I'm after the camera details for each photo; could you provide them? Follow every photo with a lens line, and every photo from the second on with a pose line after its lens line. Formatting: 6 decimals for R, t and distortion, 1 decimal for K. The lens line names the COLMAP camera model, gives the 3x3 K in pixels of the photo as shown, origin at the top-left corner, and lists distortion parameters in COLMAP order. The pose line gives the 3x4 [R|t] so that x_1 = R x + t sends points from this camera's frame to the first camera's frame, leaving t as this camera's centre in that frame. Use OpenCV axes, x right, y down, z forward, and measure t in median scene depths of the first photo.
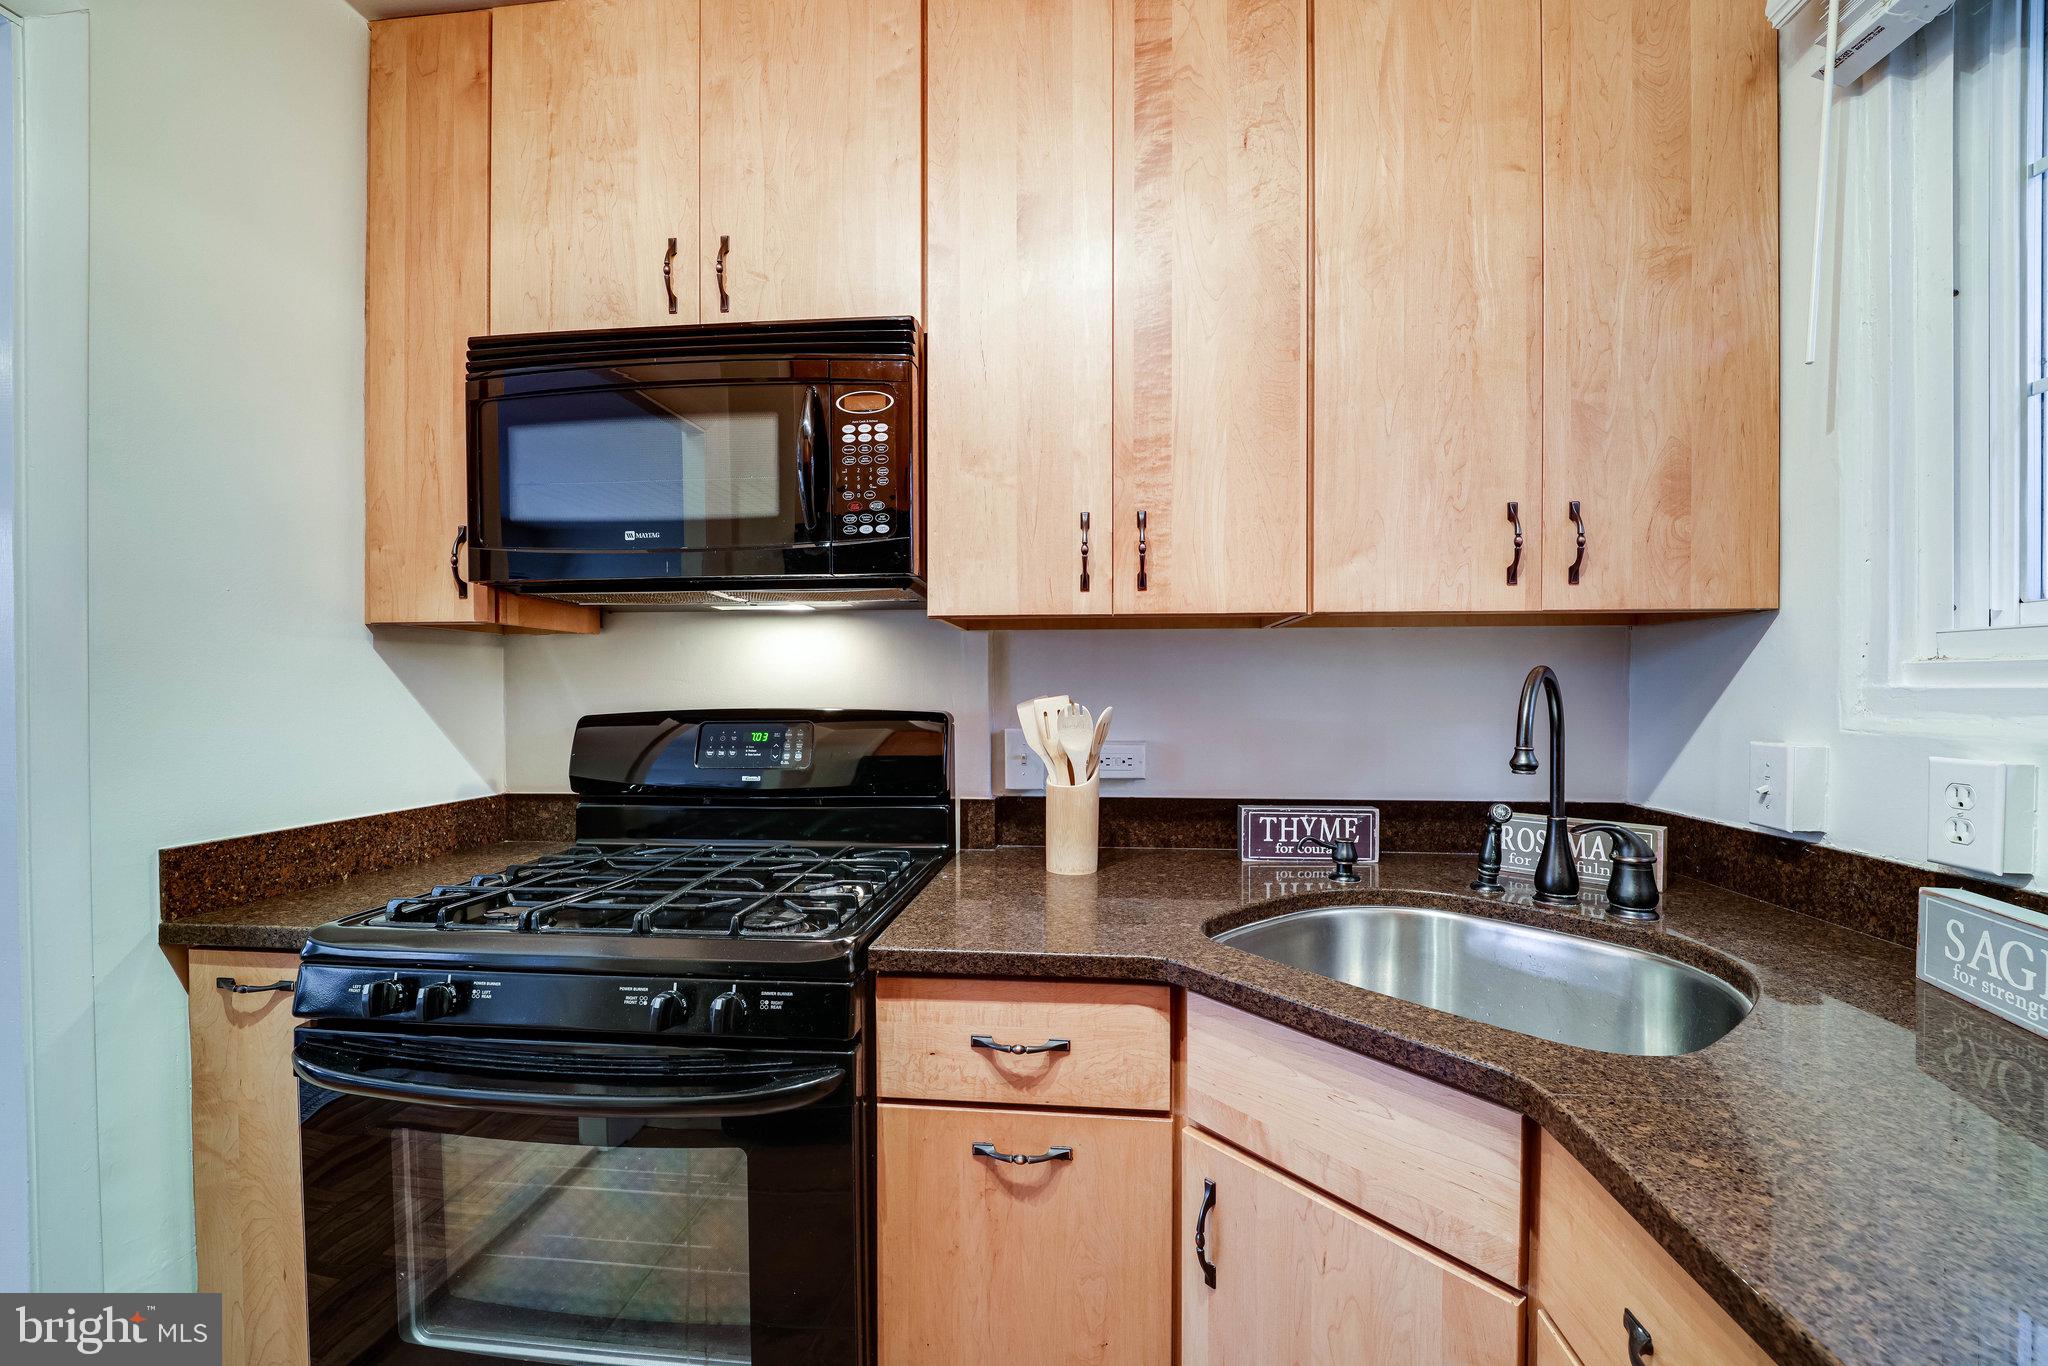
lens RADIAL K [[819.7, 0, 1025.5], [0, 819.7, 699.8], [0, 0, 1]] dist [-0.008330, -0.003402]
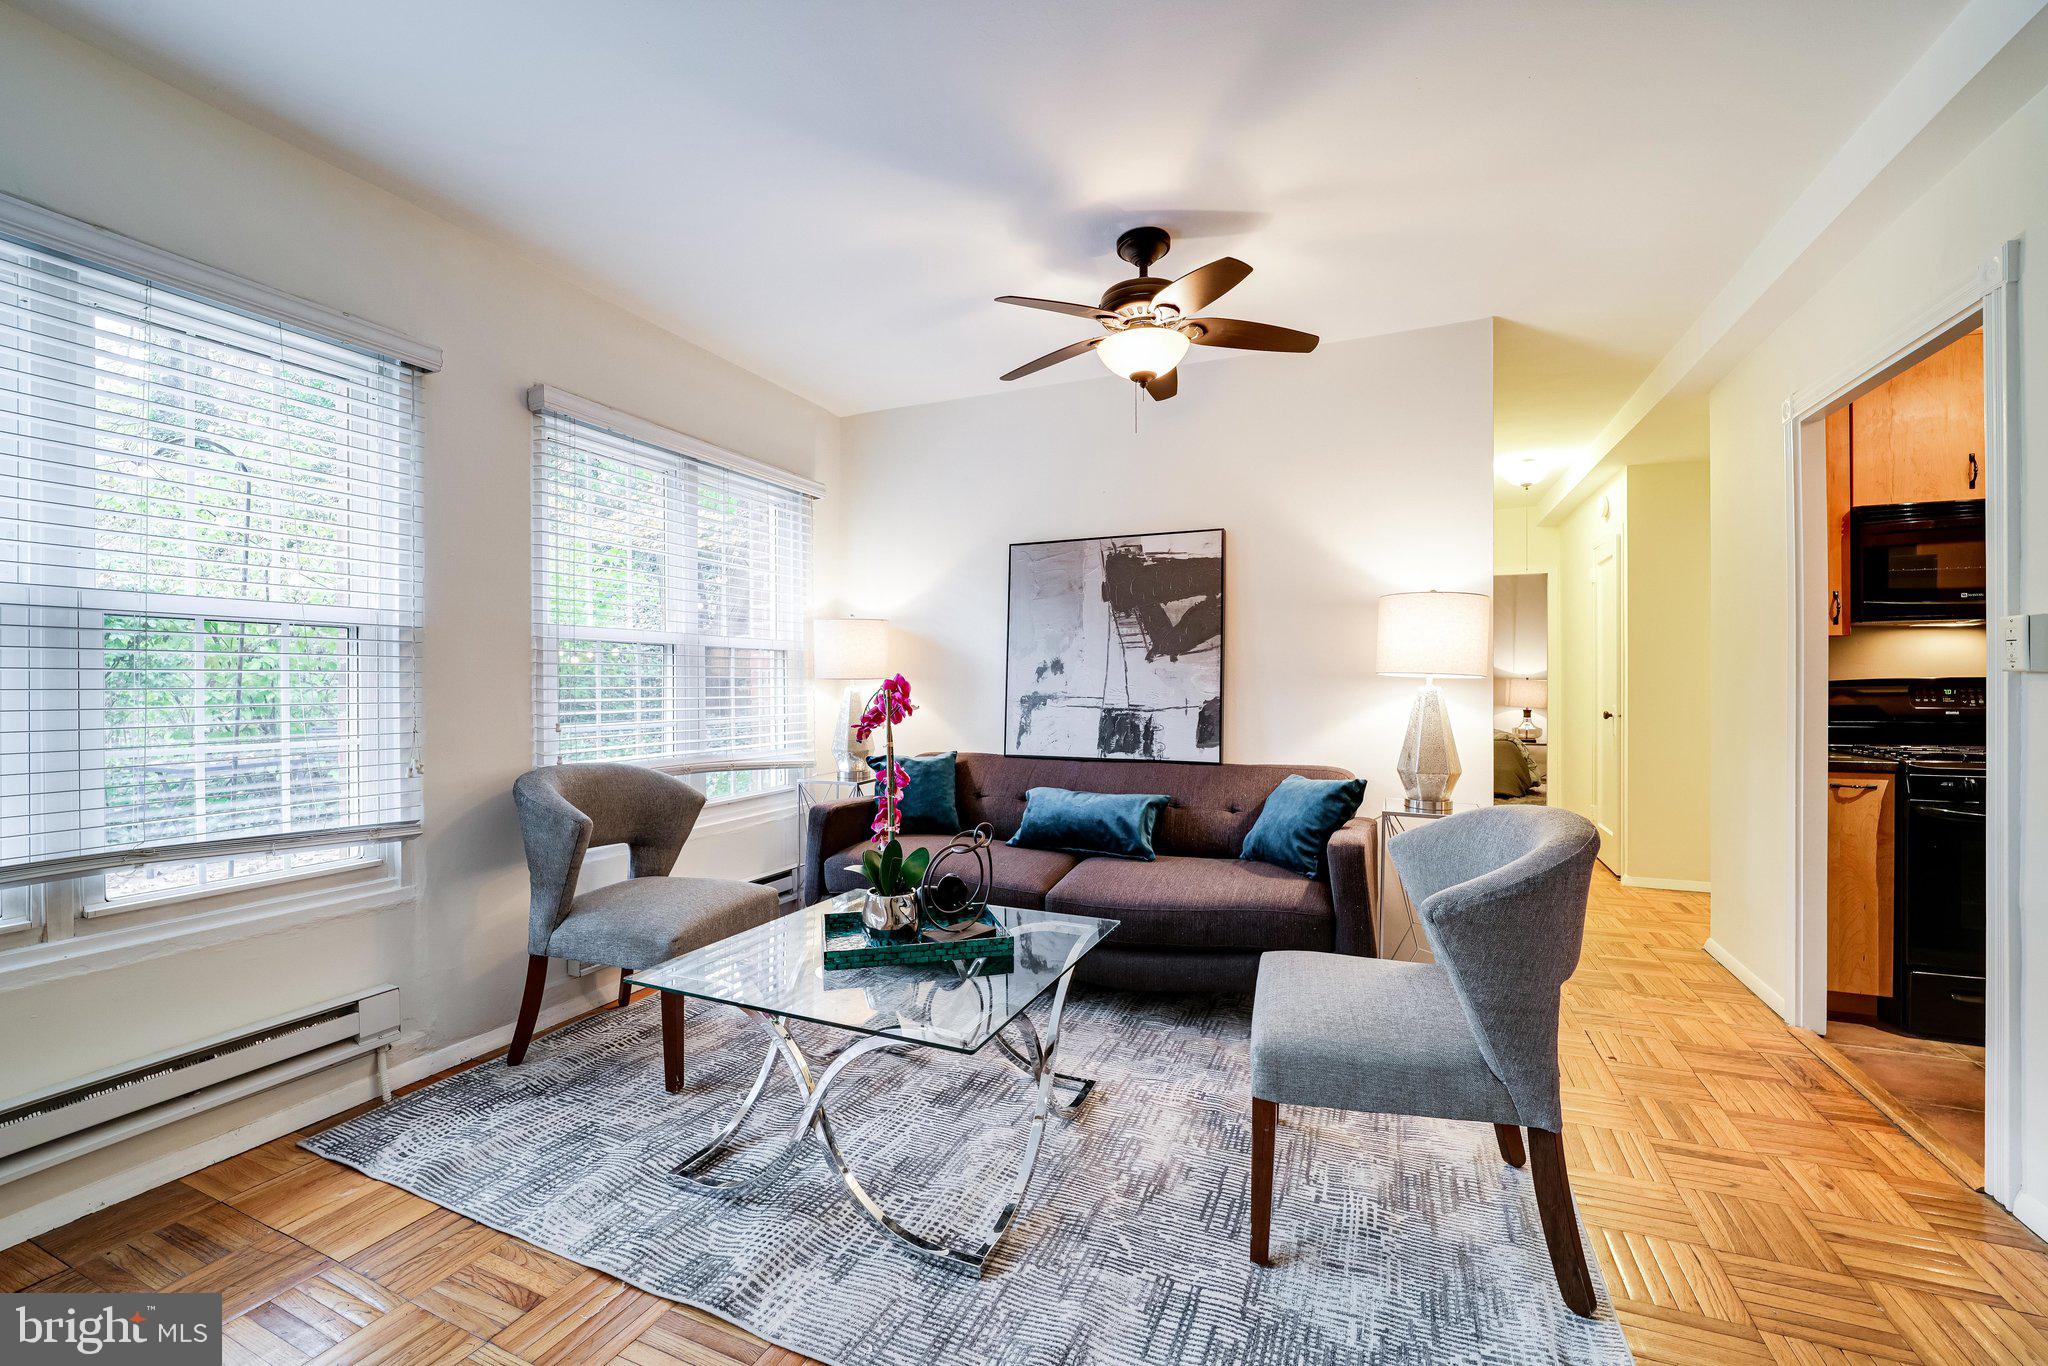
lens RADIAL K [[819.7, 0, 1031.5], [0, 819.7, 684.9], [0, 0, 1]] dist [-0.008330, -0.003402]
pose [[0.955027, 0.000387, -0.296517, -2.298035], [-0.005256, 0.999864, -0.015624, 0.087002], [0.296471, 0.016479, 0.954900, -1.841832]]
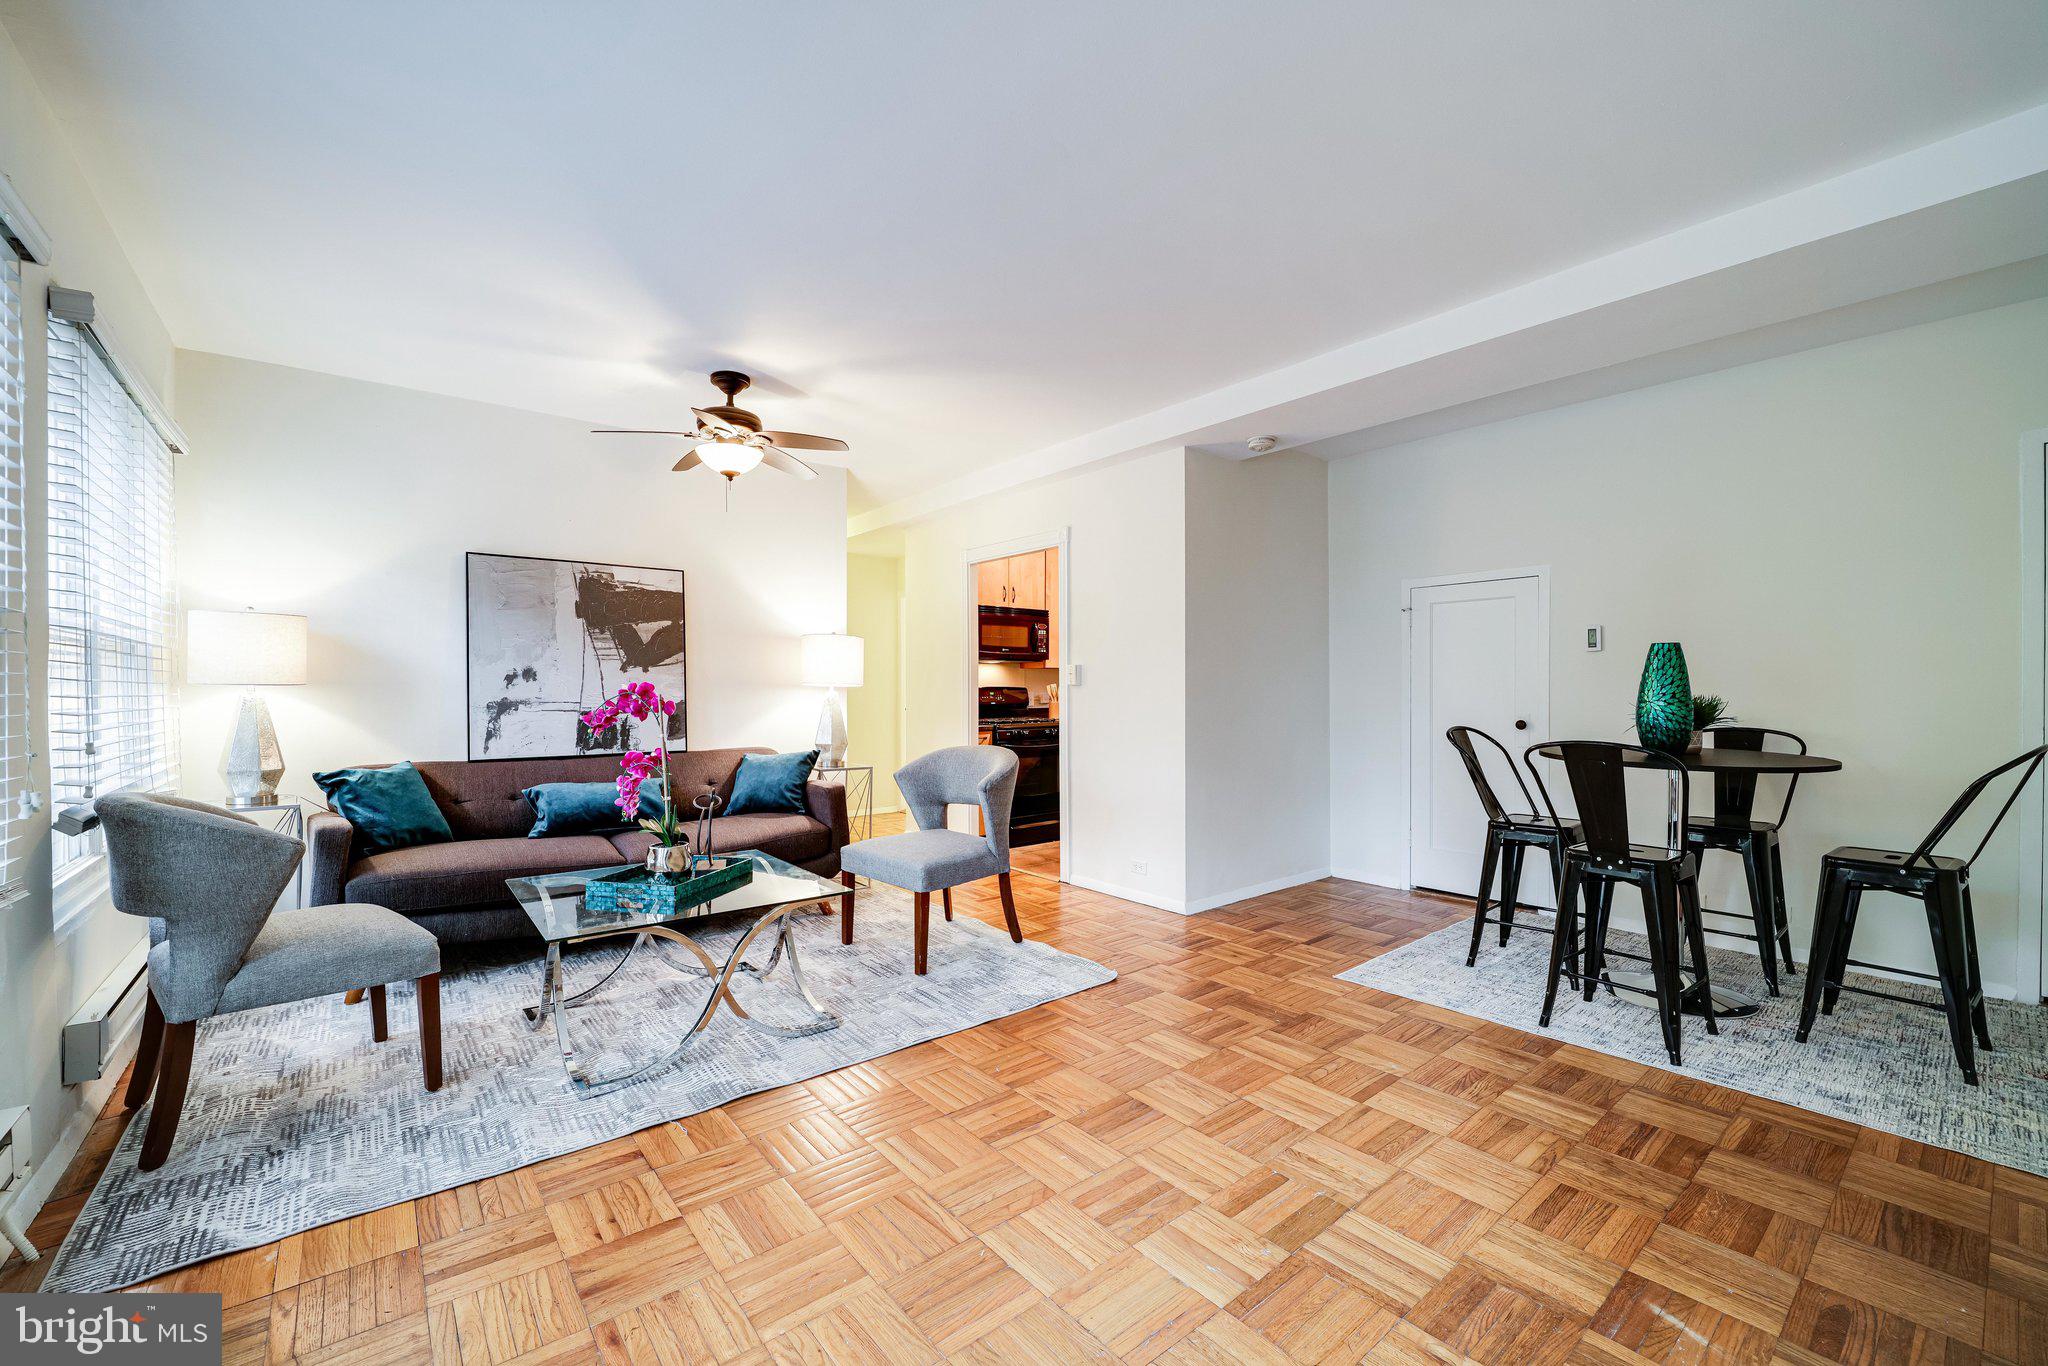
lens RADIAL K [[819.7, 0, 1026.0], [0, 819.7, 694.6], [0, 0, 1]] dist [-0.008330, -0.003402]
pose [[0.706440, -0.004570, 0.707758, -3.945104], [0.014079, 0.999872, -0.007595, 0.104661], [-0.707633, 0.015330, 0.706414, -2.592744]]
